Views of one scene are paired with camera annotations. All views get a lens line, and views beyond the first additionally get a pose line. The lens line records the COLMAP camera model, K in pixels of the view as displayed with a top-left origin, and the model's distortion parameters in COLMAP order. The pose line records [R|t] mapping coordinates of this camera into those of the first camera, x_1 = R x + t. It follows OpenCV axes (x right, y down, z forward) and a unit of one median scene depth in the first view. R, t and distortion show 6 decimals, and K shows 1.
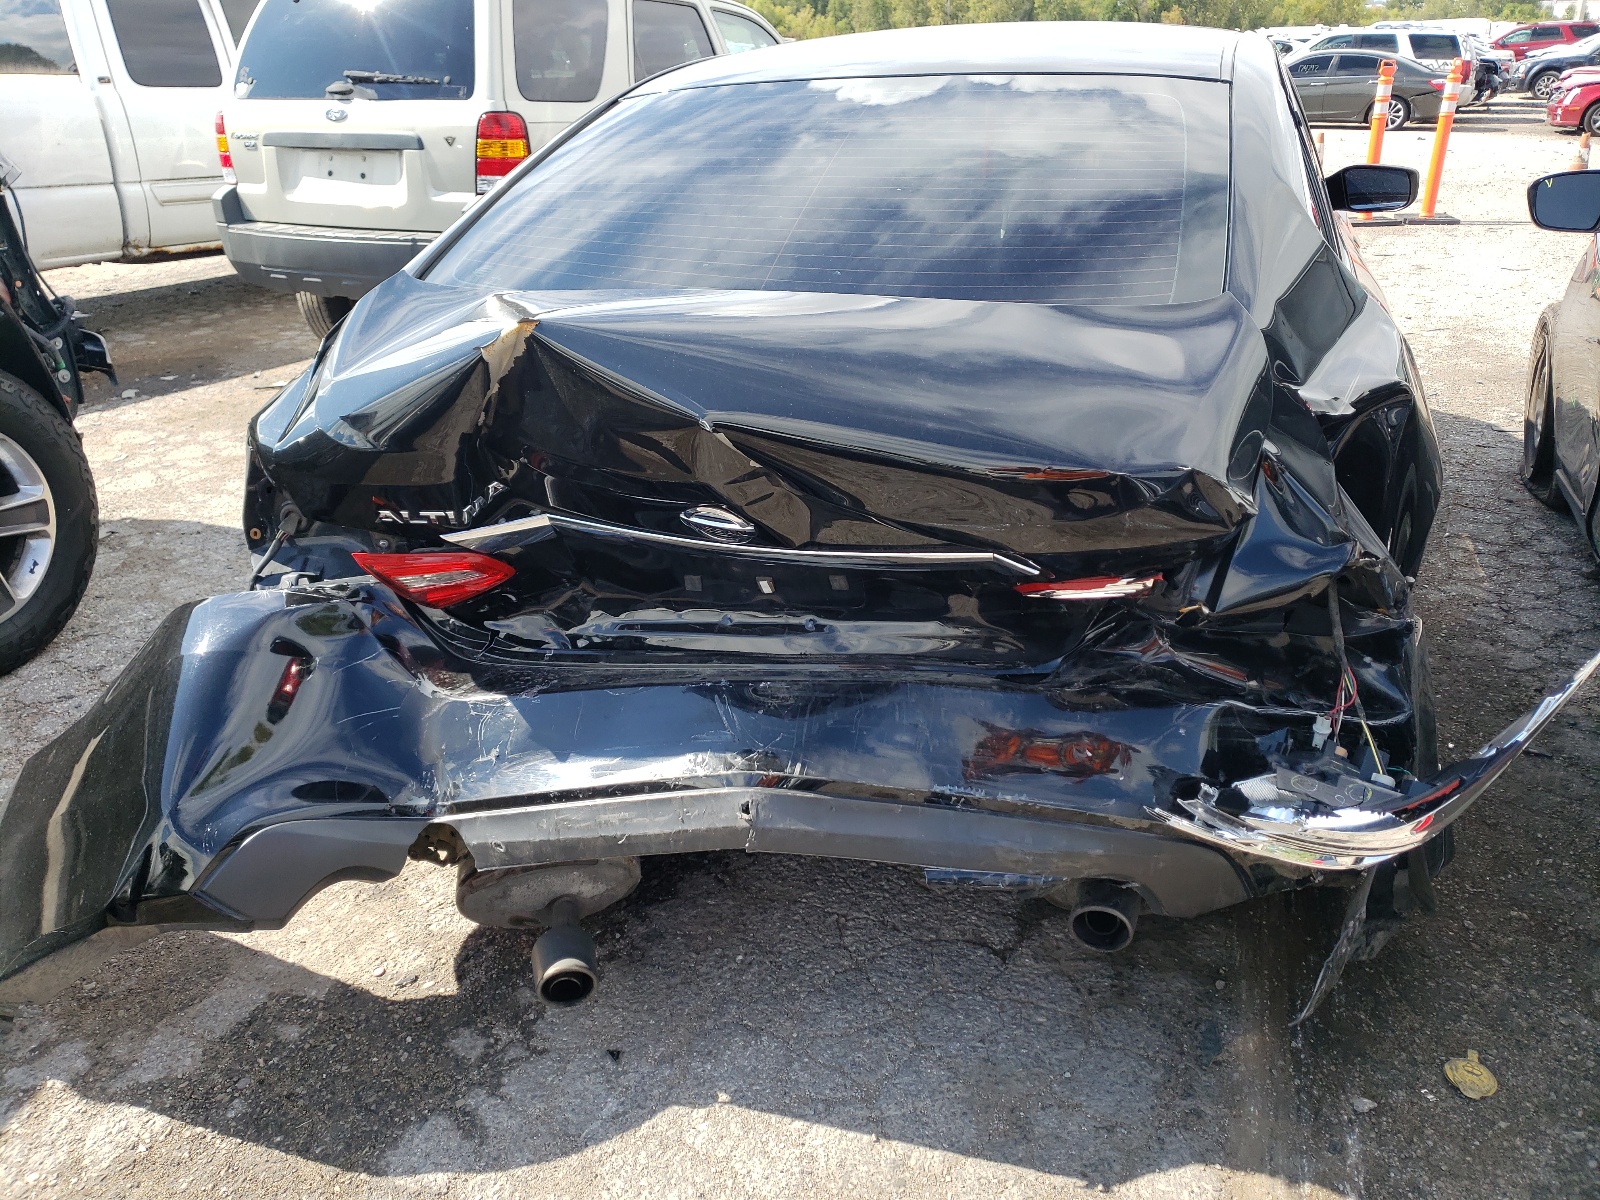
lens RADIAL K [[1241.9, 0, 796.6], [0, 1241.9, 603.5], [0, 0, 1]] dist [0.020415, -0.022693]
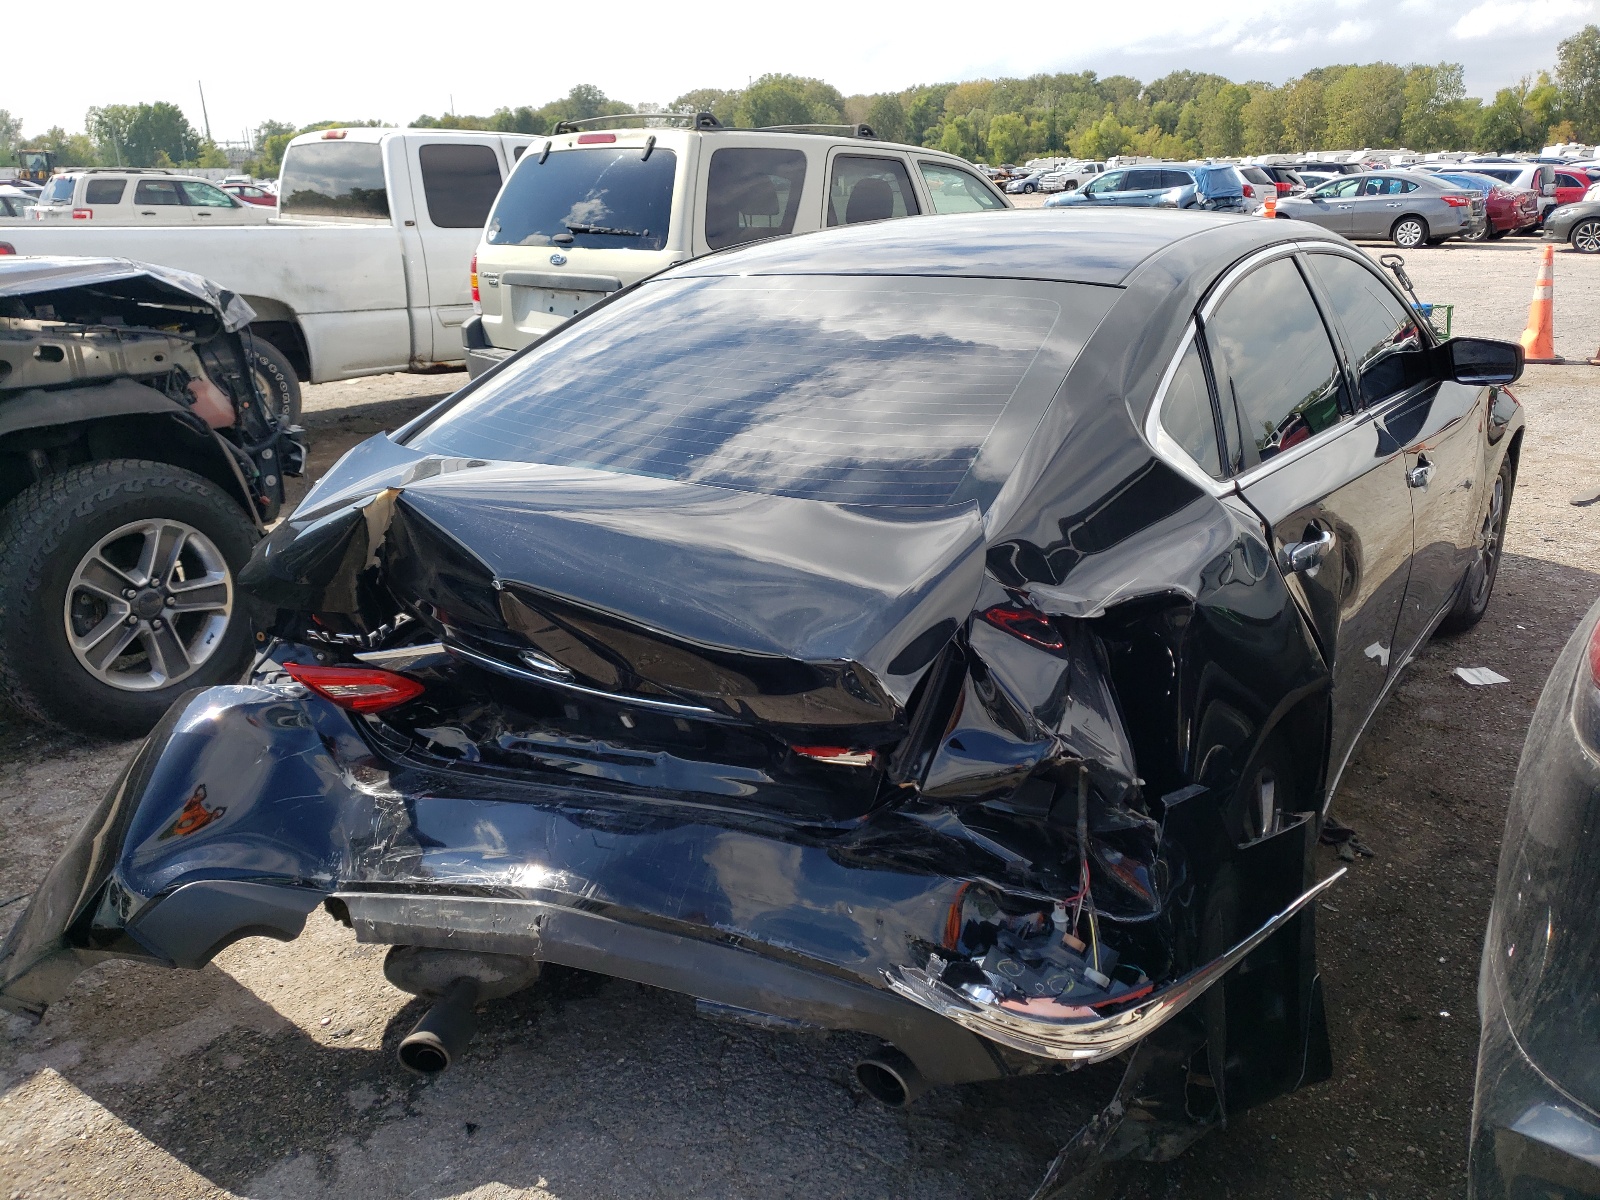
lens RADIAL K [[1241.9, 0, 812.2], [0, 1241.9, 597.3], [0, 0, 1]] dist [0.020415, -0.022693]
pose [[0.968843, 0.074796, -0.236114, 0.383073], [-0.094762, 0.992718, -0.074366, -0.056669], [0.228832, 0.094423, 0.968876, -0.057942]]
